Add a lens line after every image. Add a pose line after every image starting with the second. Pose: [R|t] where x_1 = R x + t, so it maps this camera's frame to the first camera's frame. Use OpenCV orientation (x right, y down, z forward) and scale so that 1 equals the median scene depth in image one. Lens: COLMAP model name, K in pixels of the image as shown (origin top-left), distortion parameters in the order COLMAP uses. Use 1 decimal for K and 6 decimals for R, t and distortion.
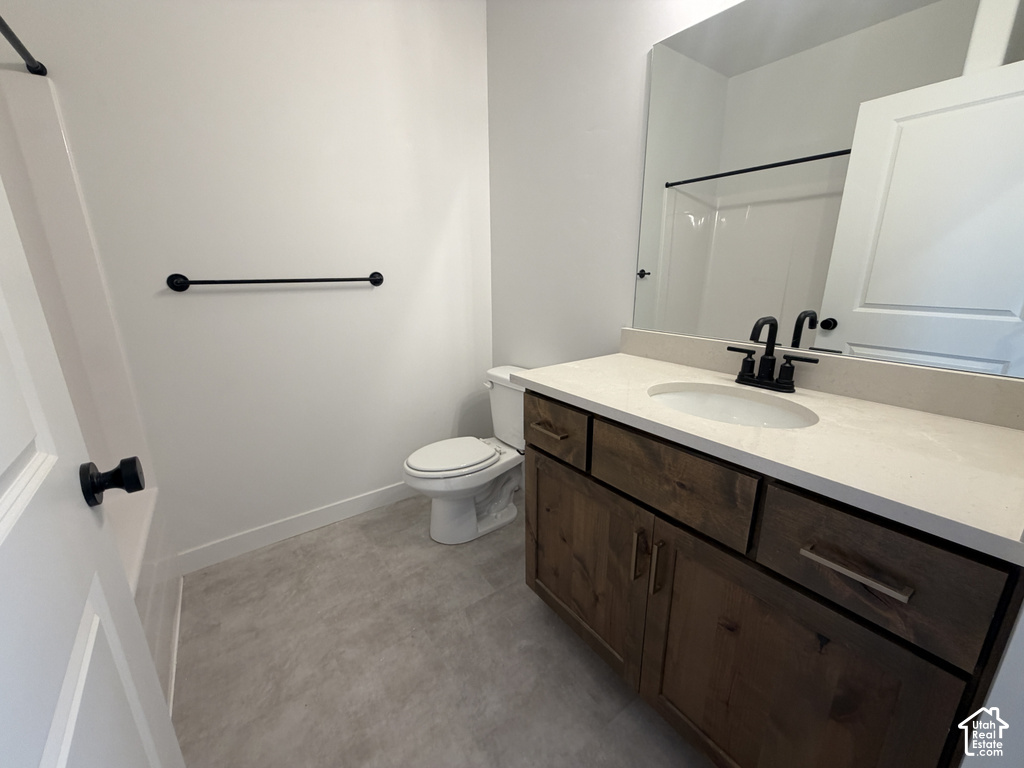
lens RADIAL K [[406.4, 0, 508.7], [0, 406.4, 382.6], [0, 0, 1]] dist [0.000459, 0.000021]
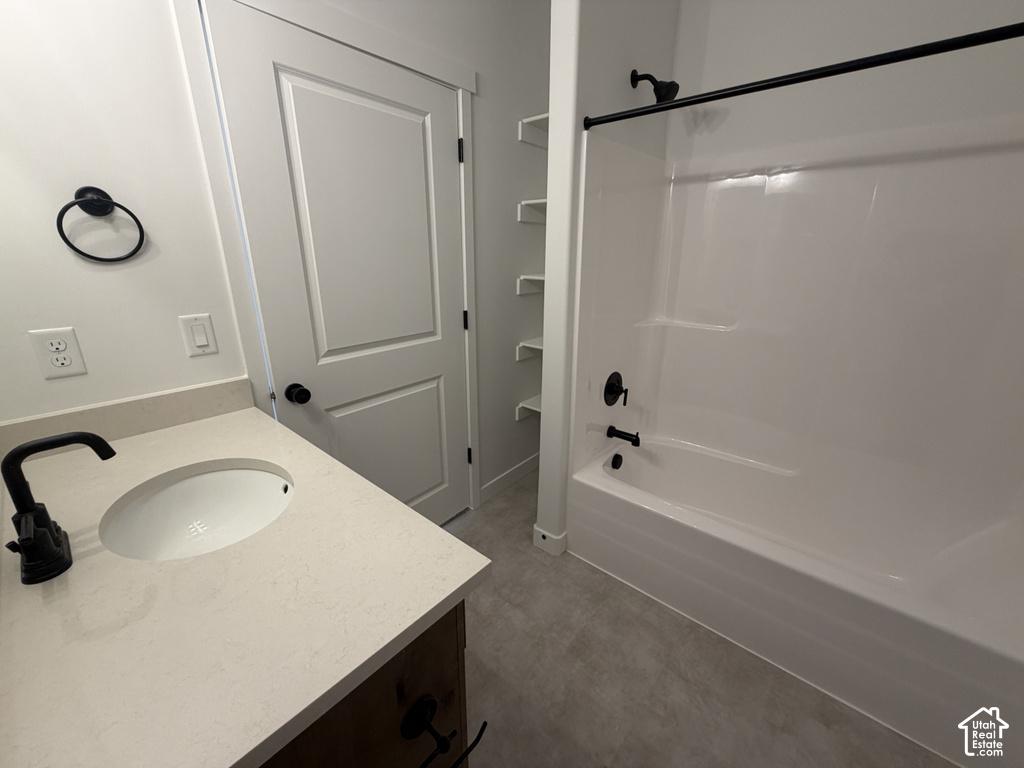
lens RADIAL K [[406.4, 0, 508.7], [0, 406.4, 382.6], [0, 0, 1]] dist [0.000459, 0.000021]
pose [[-0.972179, 0.078486, -0.220698, 0.084492], [-0.057227, 0.834057, 0.548701, -0.538387], [0.227140, 0.546066, -0.806362, 1.415795]]
